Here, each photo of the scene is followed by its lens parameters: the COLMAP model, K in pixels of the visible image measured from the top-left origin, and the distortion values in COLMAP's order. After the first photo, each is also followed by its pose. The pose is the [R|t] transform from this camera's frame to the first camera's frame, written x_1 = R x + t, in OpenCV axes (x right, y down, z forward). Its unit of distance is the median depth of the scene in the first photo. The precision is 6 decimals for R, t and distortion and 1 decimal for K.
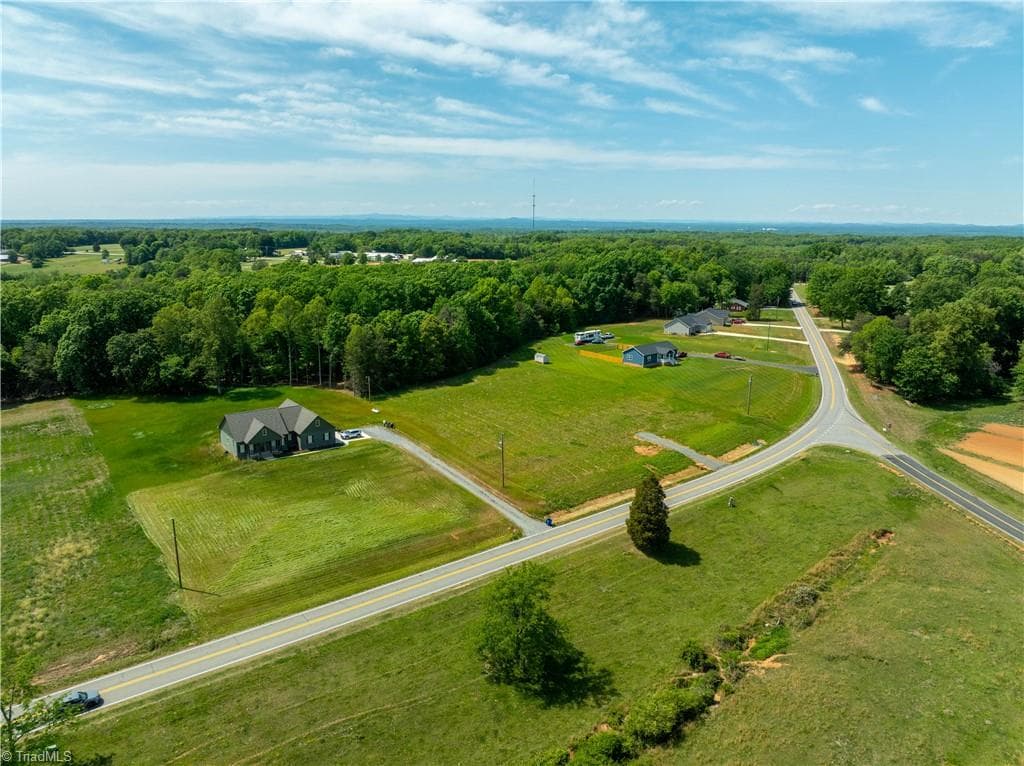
lens RADIAL K [[723.8, 0, 519.1], [0, 723.8, 392.9], [0, 0, 1]] dist [-0.044042, 0.008959]
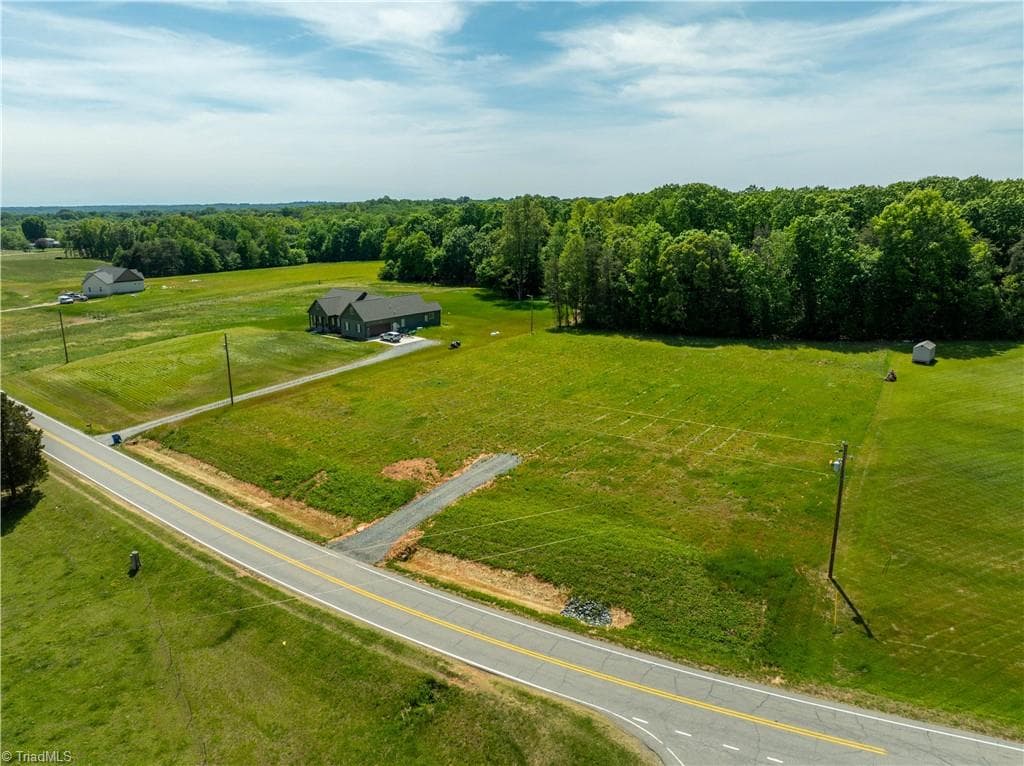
lens RADIAL K [[723.8, 0, 512.5], [0, 723.8, 371.9], [0, 0, 1]] dist [-0.044042, 0.008959]
pose [[0.216795, 0.213659, -0.952549, 0.635479], [-0.222911, 0.960812, 0.164779, -0.078356], [0.950427, 0.176610, 0.255926, 0.919547]]
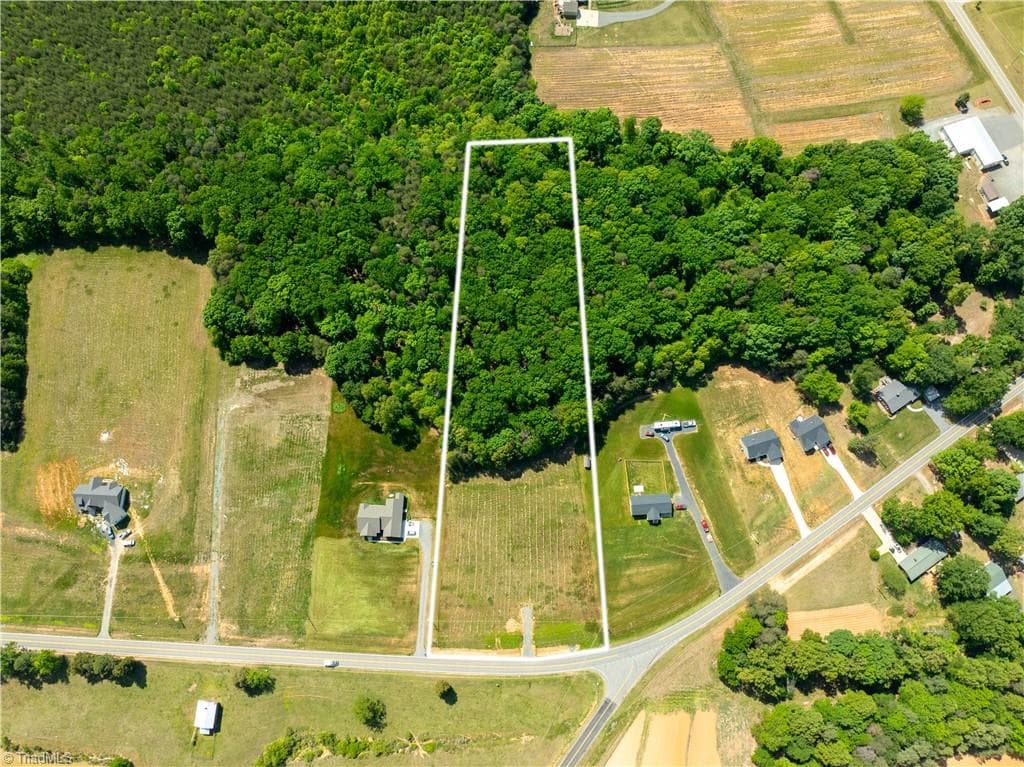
lens RADIAL K [[723.8, 0, 511.3], [0, 723.8, 381.3], [0, 0, 1]] dist [-0.044042, 0.008959]
pose [[0.768390, 0.610699, -0.191372, 0.139887], [-0.142503, 0.454787, 0.879126, -2.108468], [0.623915, -0.648240, 0.436480, 0.529368]]
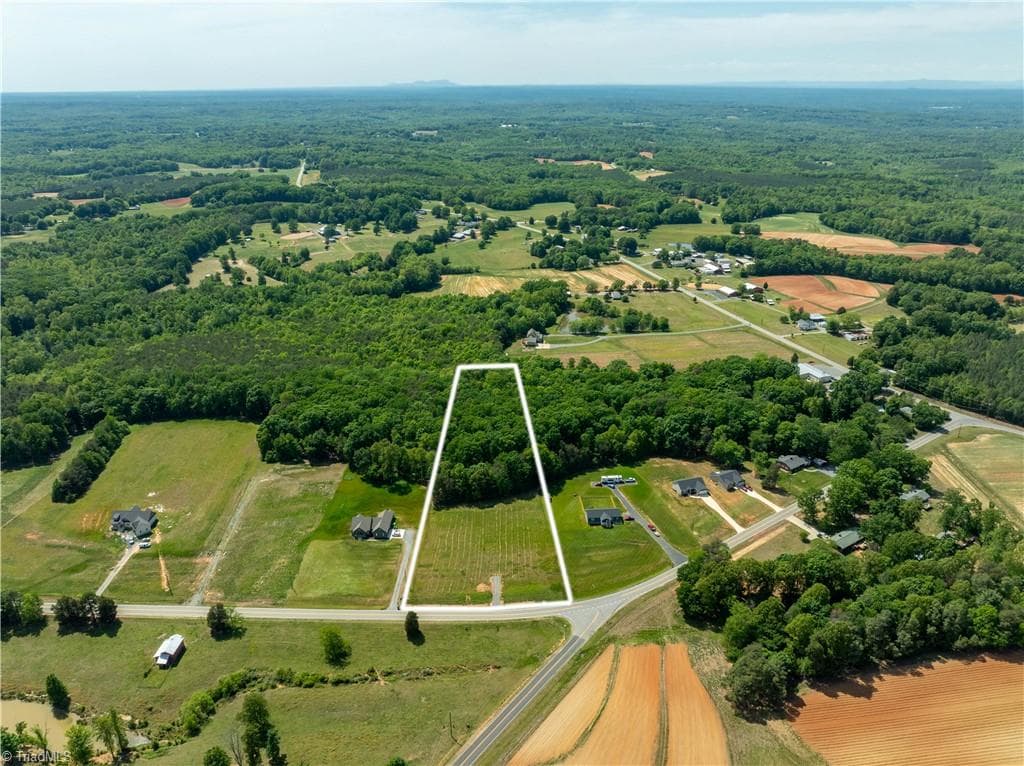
lens RADIAL K [[723.8, 0, 512.7], [0, 723.8, 381.5], [0, 0, 1]] dist [-0.044042, 0.008959]
pose [[0.772366, 0.234513, -0.590300, 1.430523], [-0.136727, 0.968944, 0.206043, -1.025497], [0.620287, -0.078430, 0.780444, -0.663380]]
